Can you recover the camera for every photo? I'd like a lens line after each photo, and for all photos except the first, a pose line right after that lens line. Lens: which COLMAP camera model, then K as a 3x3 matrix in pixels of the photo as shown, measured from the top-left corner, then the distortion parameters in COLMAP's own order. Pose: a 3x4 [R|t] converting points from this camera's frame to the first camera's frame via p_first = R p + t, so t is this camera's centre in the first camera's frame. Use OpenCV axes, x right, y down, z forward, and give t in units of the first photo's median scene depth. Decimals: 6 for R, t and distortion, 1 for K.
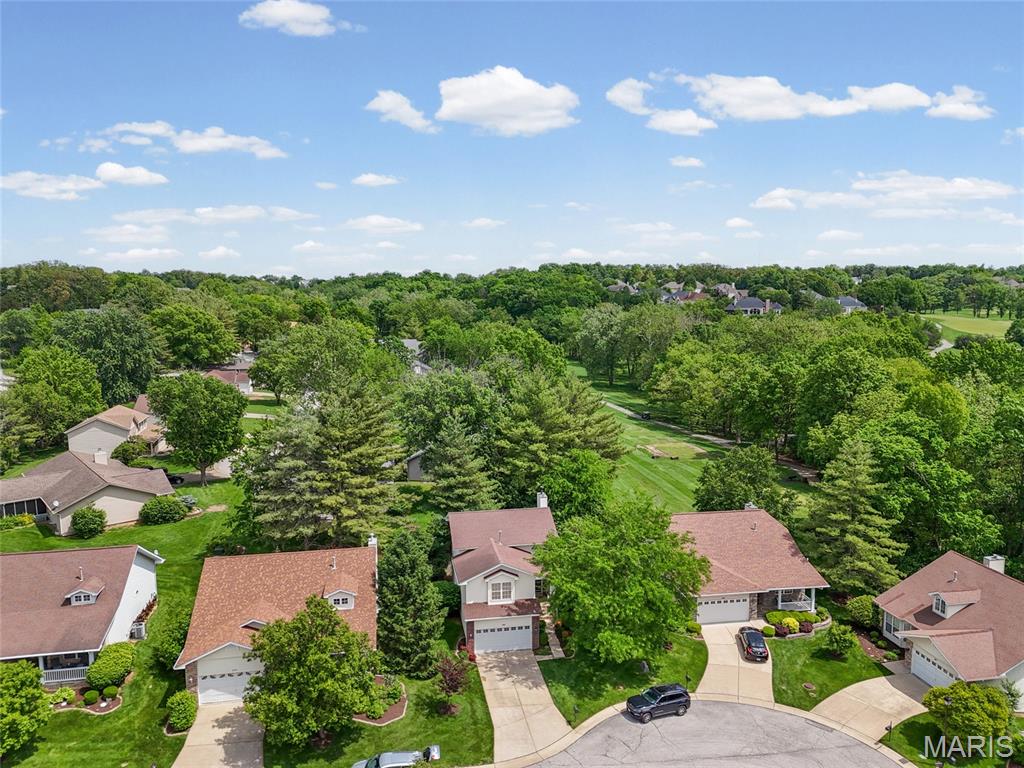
lens RADIAL K [[797.0, 0, 492.2], [0, 797.0, 385.0], [0, 0, 1]] dist [0.085187, -0.086842]
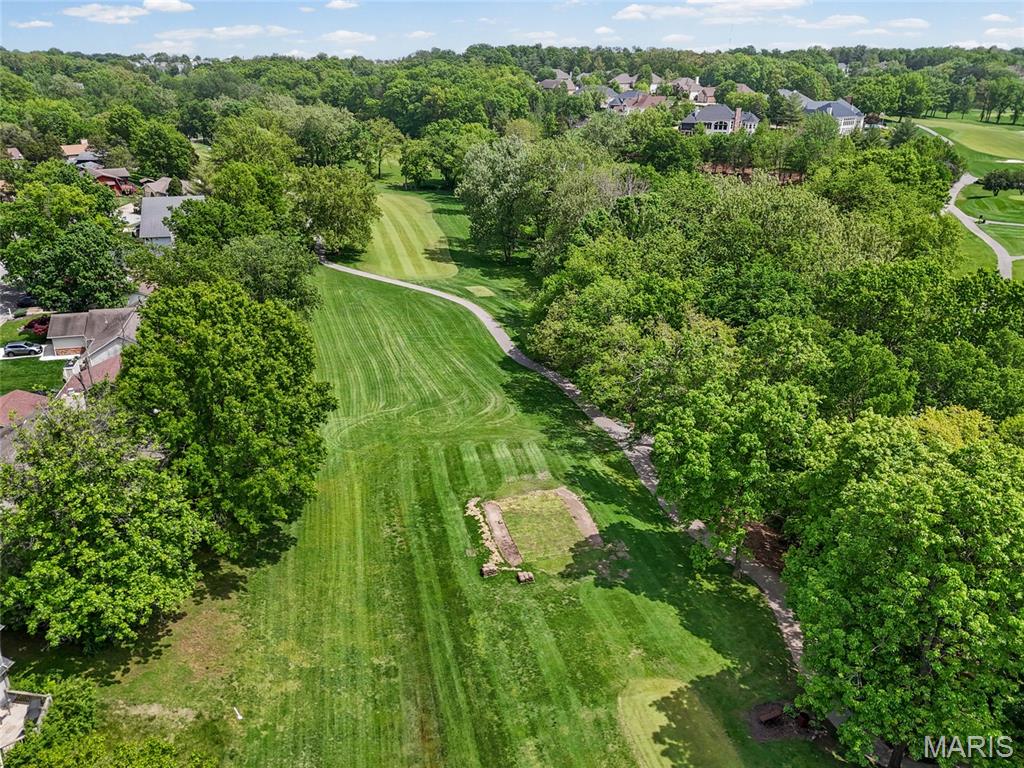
lens RADIAL K [[742.0, 0, 496.9], [0, 742.0, 370.9], [0, 0, 1]] dist [0.074600, -0.059469]
pose [[0.999102, -0.012411, 0.040520, 0.337056], [0.000912, 0.962230, 0.272237, -0.249728], [-0.042369, -0.271956, 0.961377, 1.060667]]
